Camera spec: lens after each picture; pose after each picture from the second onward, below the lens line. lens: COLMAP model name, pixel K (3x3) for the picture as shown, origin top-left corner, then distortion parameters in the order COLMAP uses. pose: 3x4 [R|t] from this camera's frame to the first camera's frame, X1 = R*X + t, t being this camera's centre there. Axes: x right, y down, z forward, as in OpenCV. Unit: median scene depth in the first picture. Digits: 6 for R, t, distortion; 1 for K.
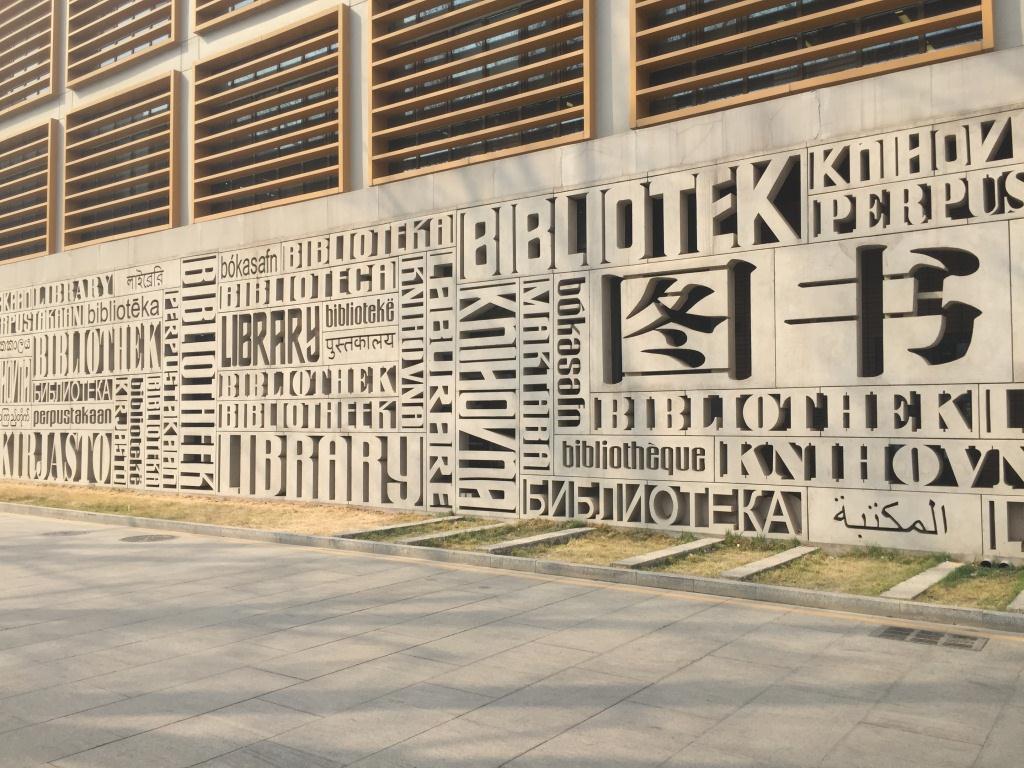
lens RADIAL K [[899.8, 0, 498.2], [0, 899.8, 391.8], [0, 0, 1]] dist [0.085449, -0.122125]
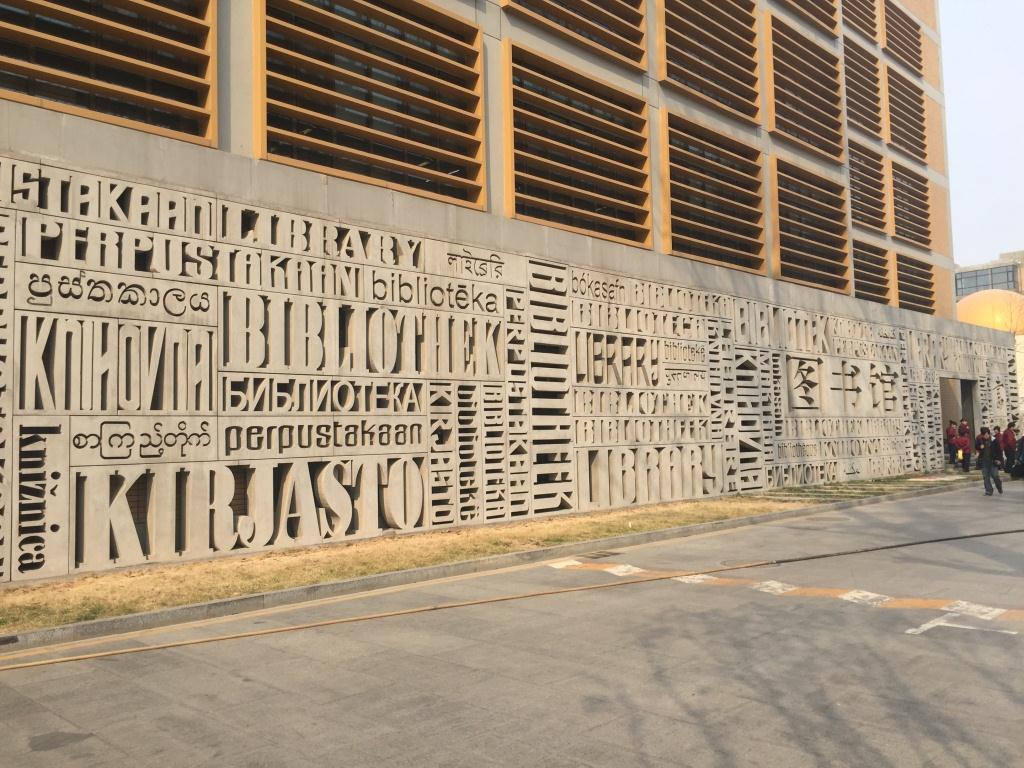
lens RADIAL K [[899.8, 0, 500.0], [0, 899.8, 395.6], [0, 0, 1]] dist [0.085449, -0.122125]
pose [[0.123670, 0.049498, 0.991088, -1.236975], [-0.003201, 0.998770, -0.049482, 0.034697], [-0.992318, 0.002947, 0.123677, 0.922234]]
